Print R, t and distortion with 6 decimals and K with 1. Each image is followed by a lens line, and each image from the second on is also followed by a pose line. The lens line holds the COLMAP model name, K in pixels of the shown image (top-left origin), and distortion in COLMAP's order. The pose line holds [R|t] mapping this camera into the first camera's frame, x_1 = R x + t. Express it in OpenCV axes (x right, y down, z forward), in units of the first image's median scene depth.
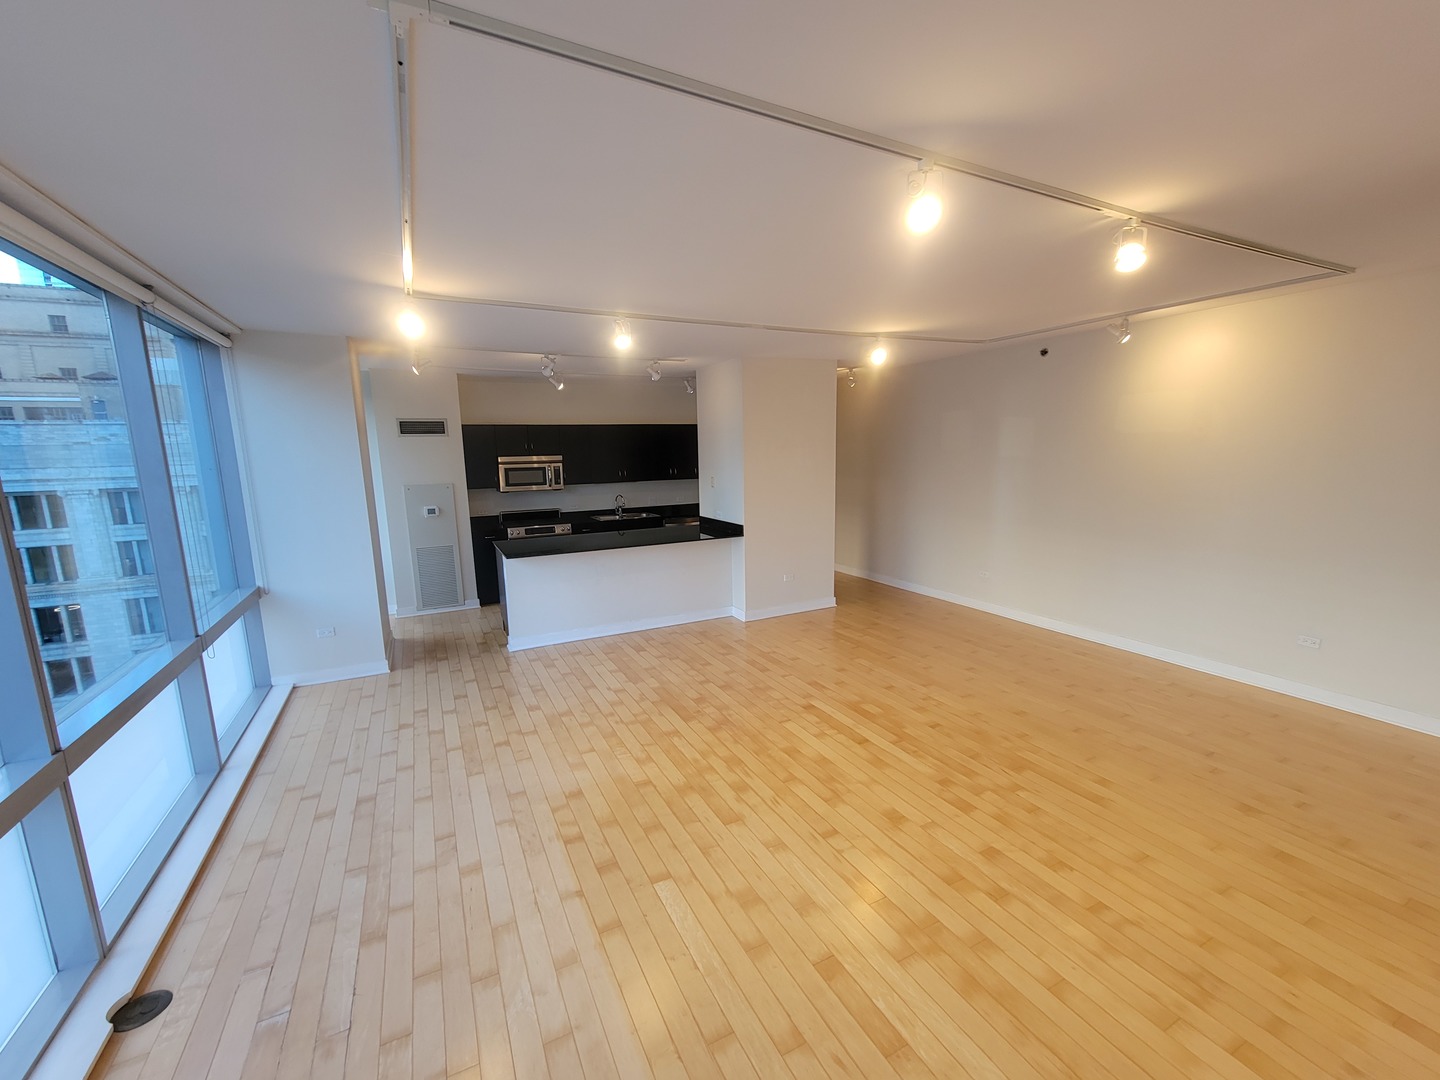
lens RADIAL K [[587.9, 0, 712.9], [0, 587.9, 541.7], [0, 0, 1]] dist [0.002118, 0.000867]
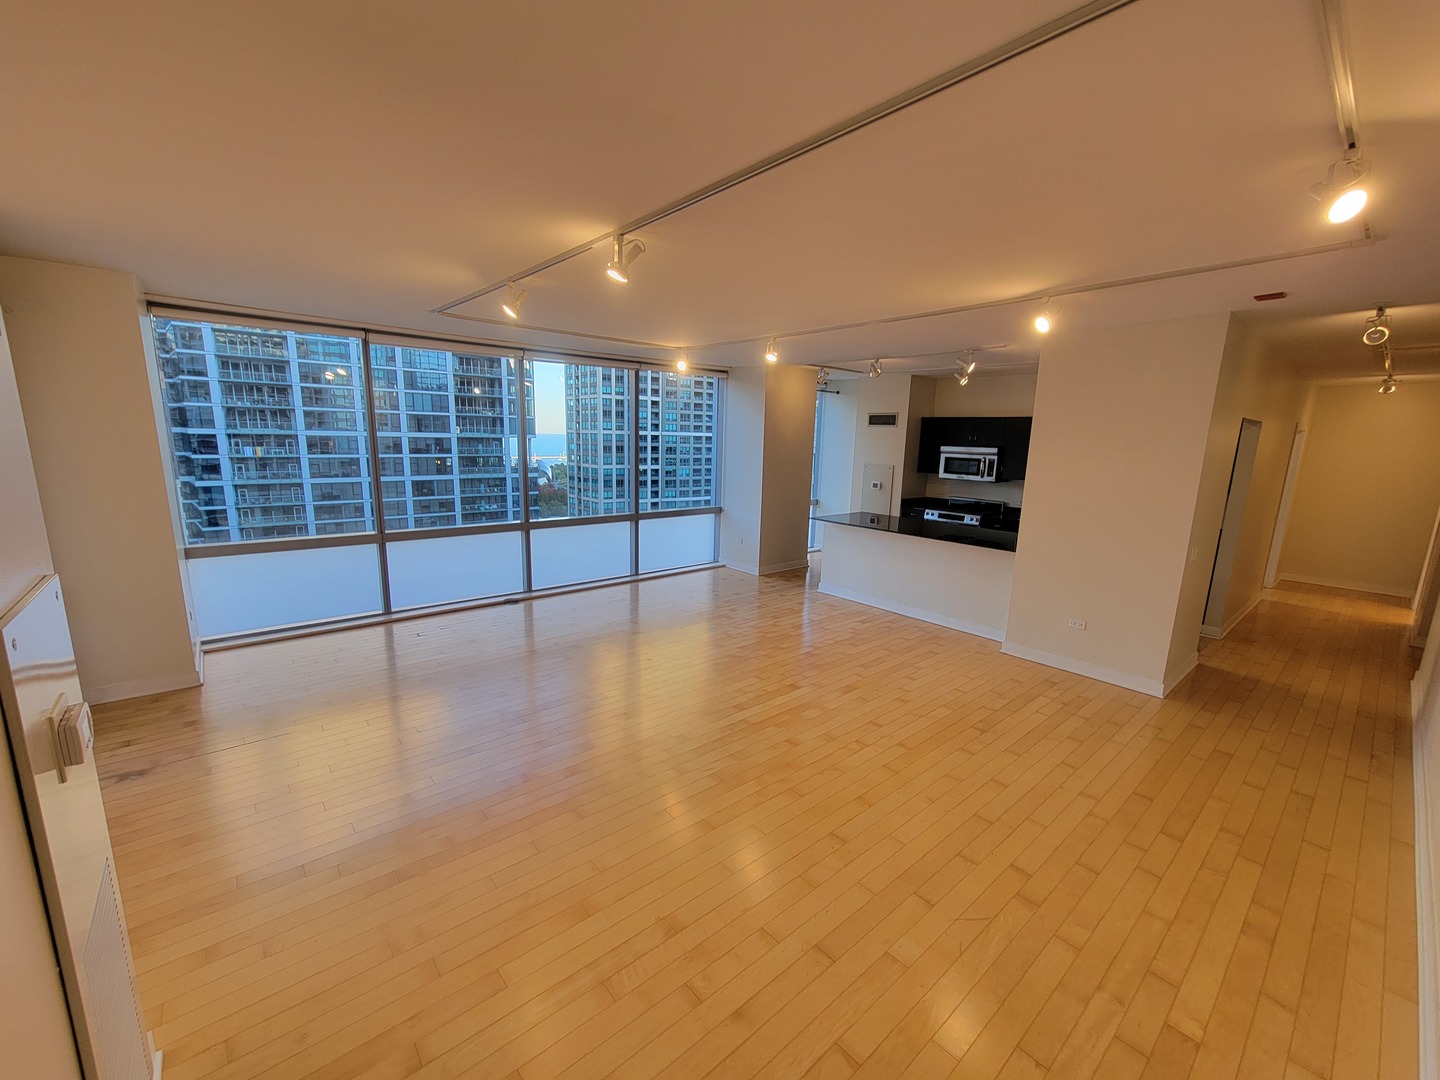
lens RADIAL K [[587.9, 0, 722.8], [0, 587.9, 548.6], [0, 0, 1]] dist [0.002118, 0.000867]
pose [[0.244524, 0.207746, -0.947127, 1.064948], [-0.181377, 0.969338, 0.165791, -0.110047], [0.952529, 0.131247, 0.274706, 0.543715]]
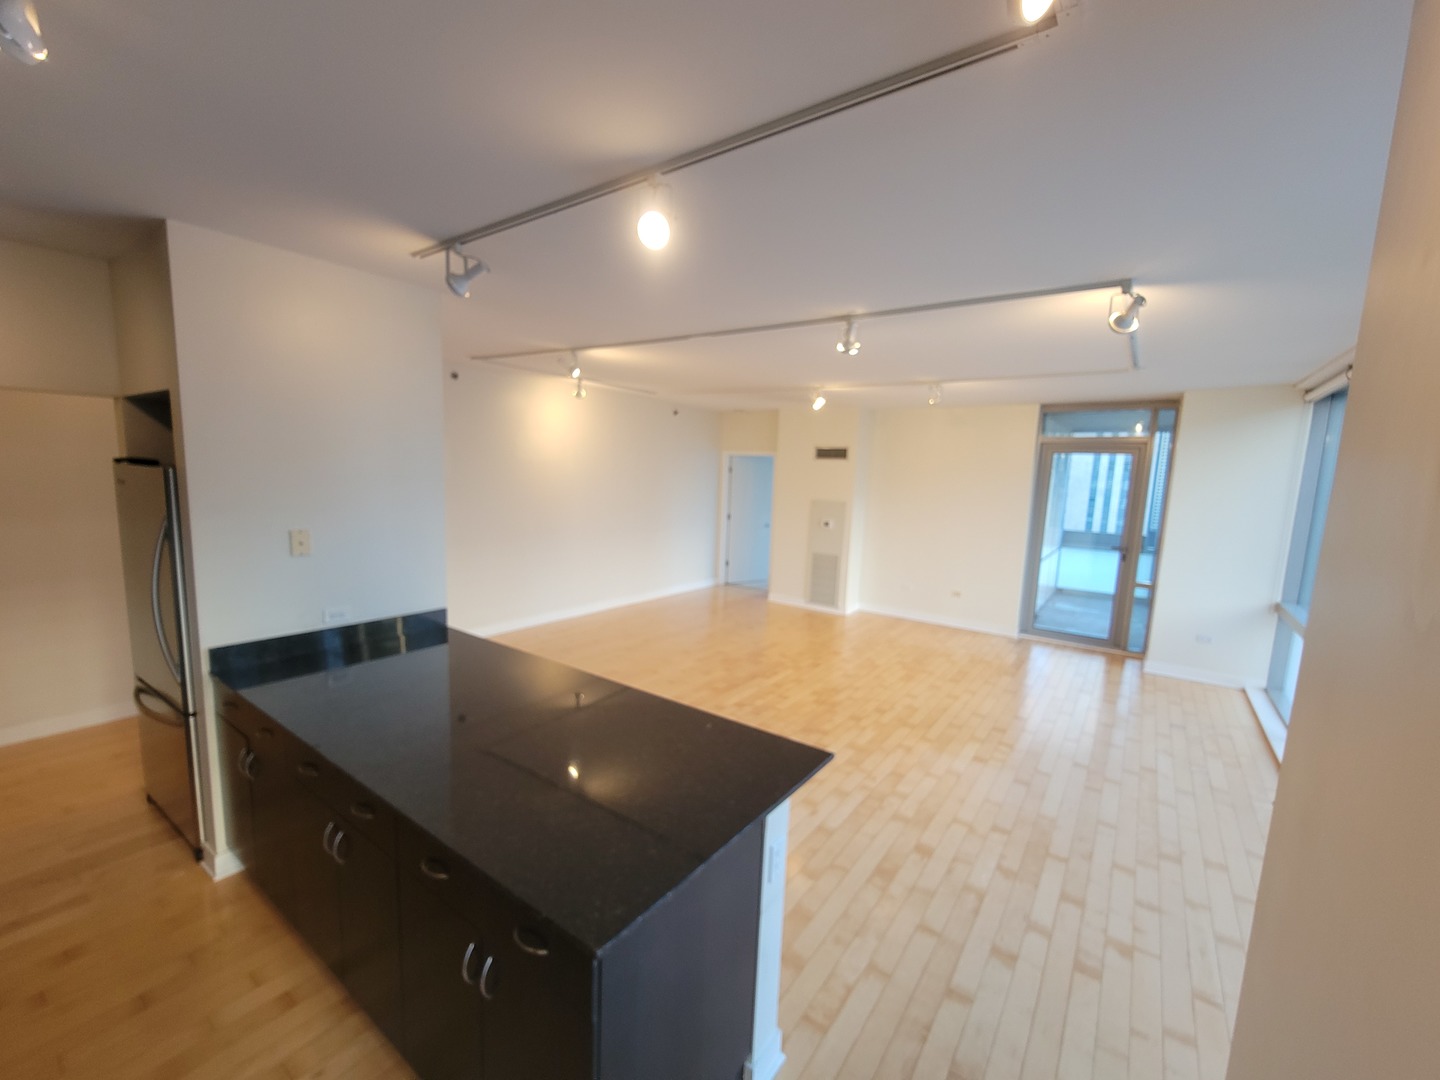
lens RADIAL K [[587.9, 0, 713.9], [0, 587.9, 547.4], [0, 0, 1]] dist [0.002118, 0.000867]
pose [[-0.450323, -0.114094, 0.885546, -0.768524], [0.113134, 0.976517, 0.183346, -0.223656], [-0.885669, 0.182750, -0.426840, 1.449397]]
